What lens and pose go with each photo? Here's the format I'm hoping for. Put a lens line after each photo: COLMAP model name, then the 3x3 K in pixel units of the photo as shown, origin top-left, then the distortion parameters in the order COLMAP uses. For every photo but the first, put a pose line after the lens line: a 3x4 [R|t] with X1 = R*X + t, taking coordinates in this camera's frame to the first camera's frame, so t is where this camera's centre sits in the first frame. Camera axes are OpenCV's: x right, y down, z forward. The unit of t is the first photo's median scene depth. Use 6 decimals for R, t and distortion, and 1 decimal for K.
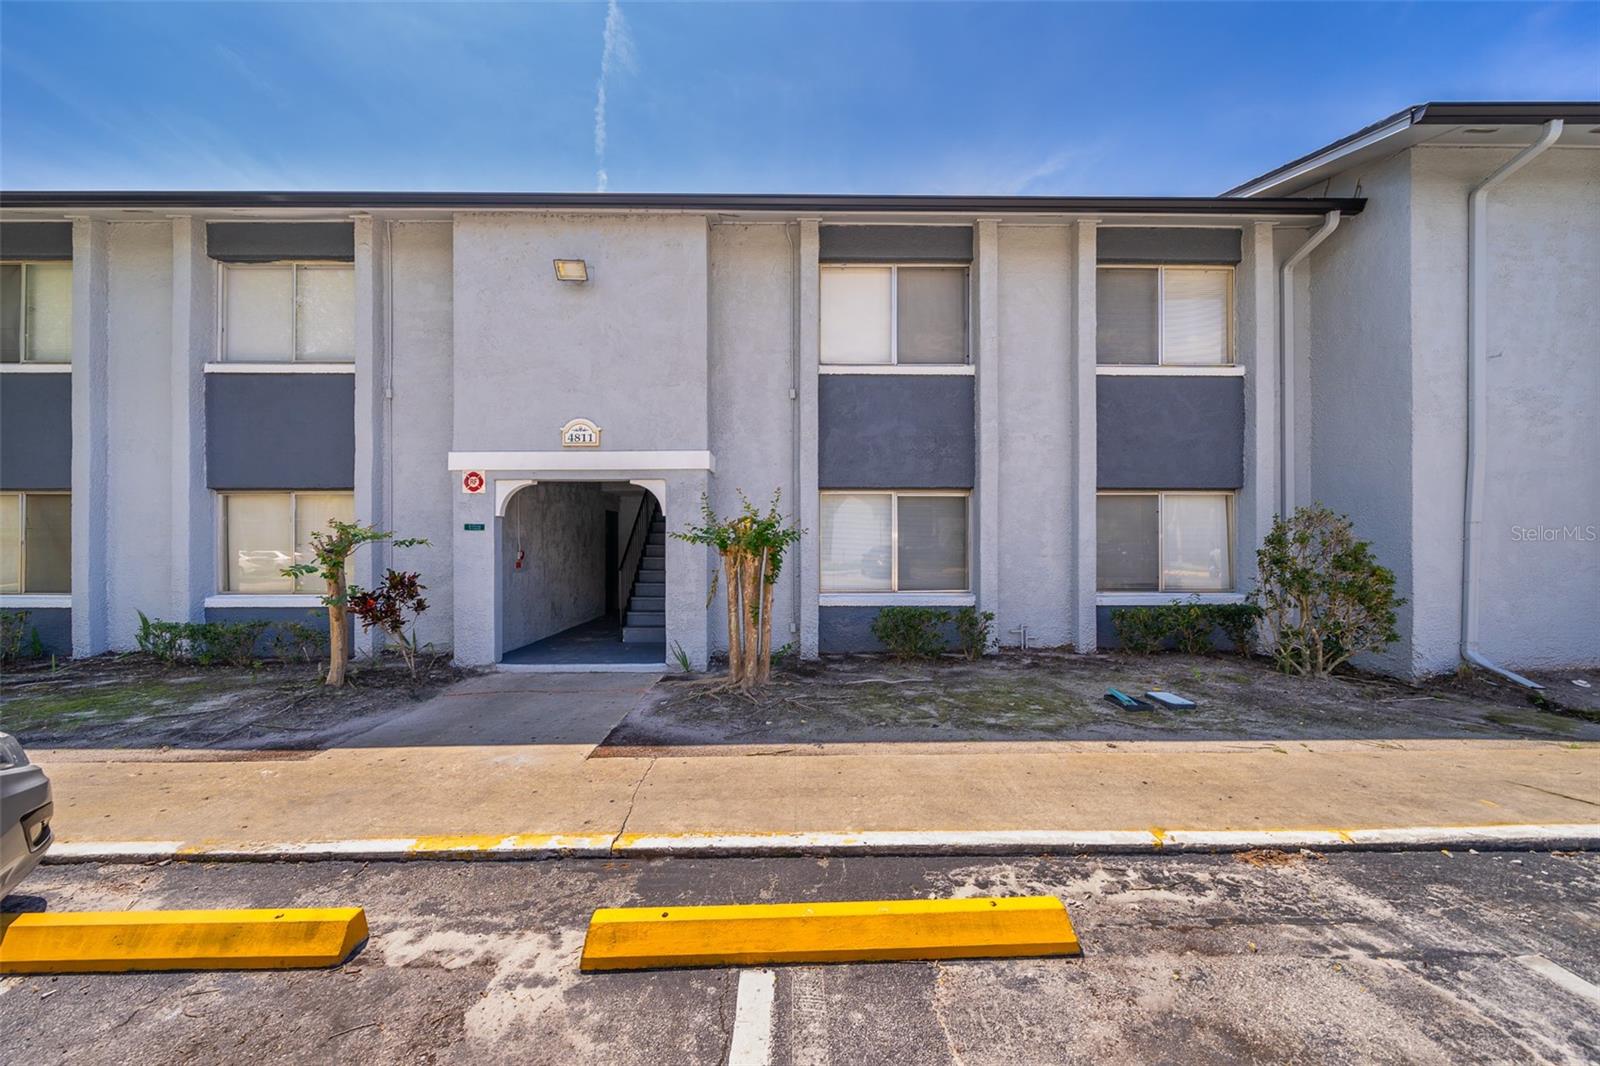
lens RADIAL K [[605.4, 0, 735.4], [0, 605.4, 543.9], [0, 0, 1]] dist [-0.004038, 0.000502]
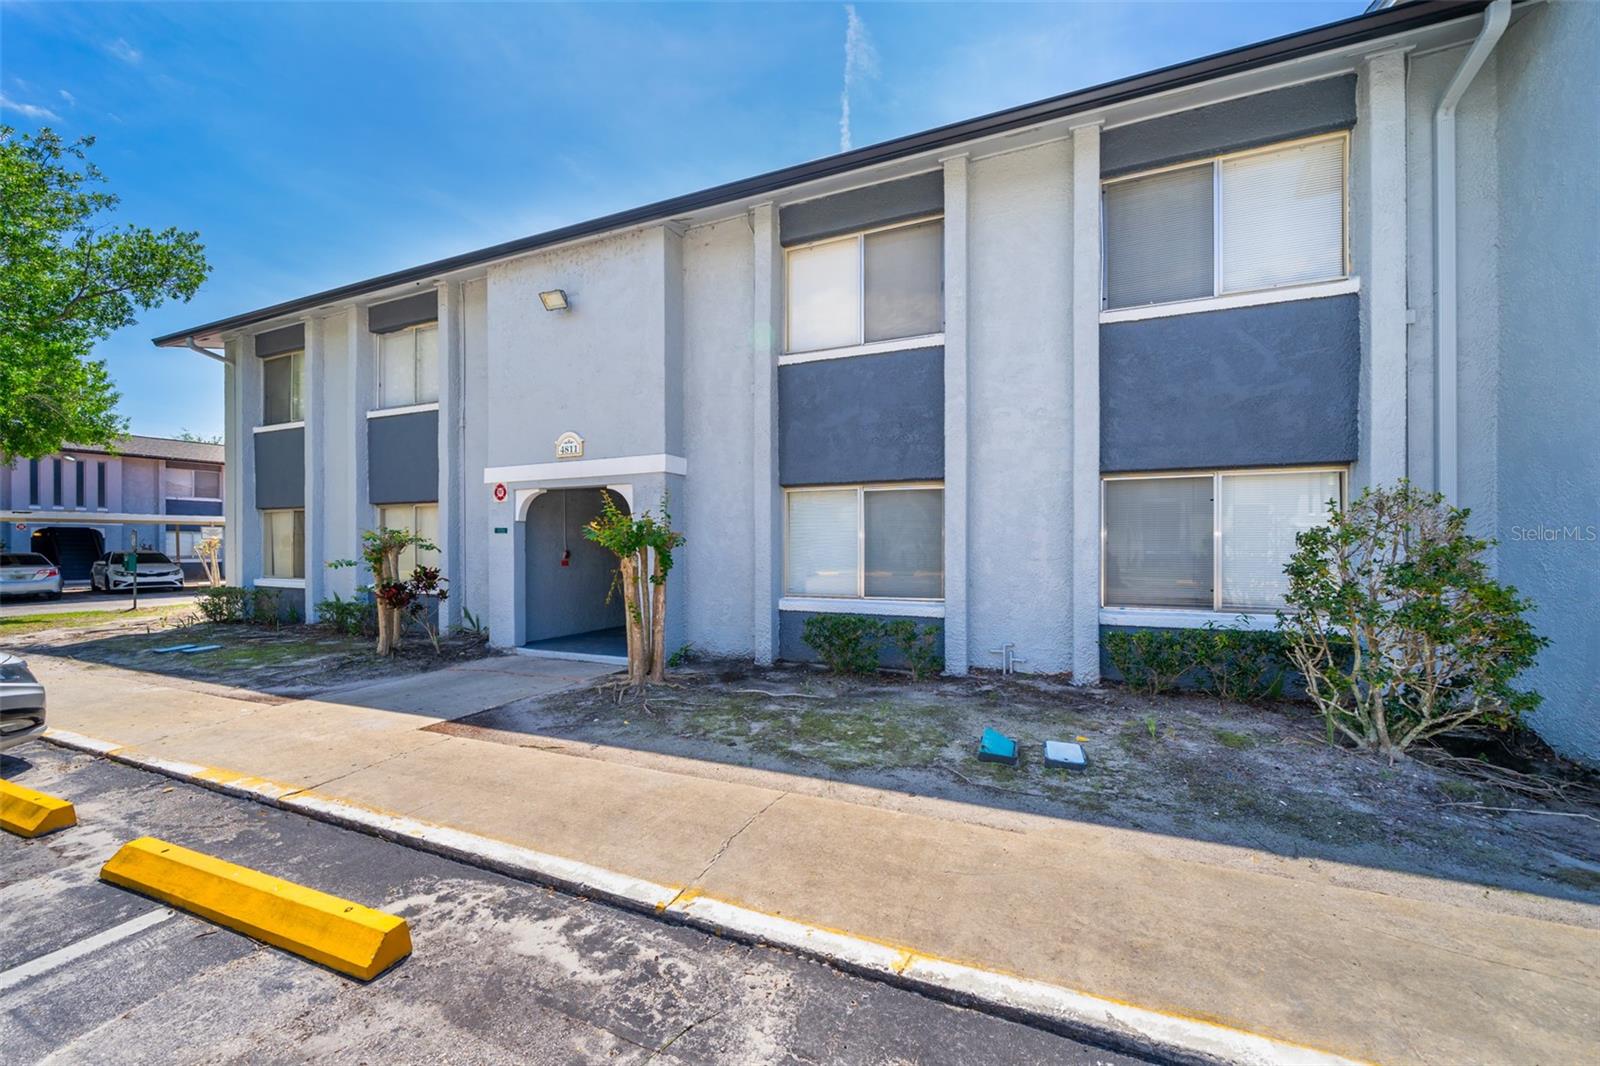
lens RADIAL K [[605.4, 0, 803.5], [0, 605.4, 545.3], [0, 0, 1]] dist [-0.004038, 0.000502]
pose [[0.916472, -0.000071, -0.400100, 0.578585], [-0.000078, 1.000000, -0.000357, 0.001694], [0.400100, 0.000358, 0.916472, 0.153587]]
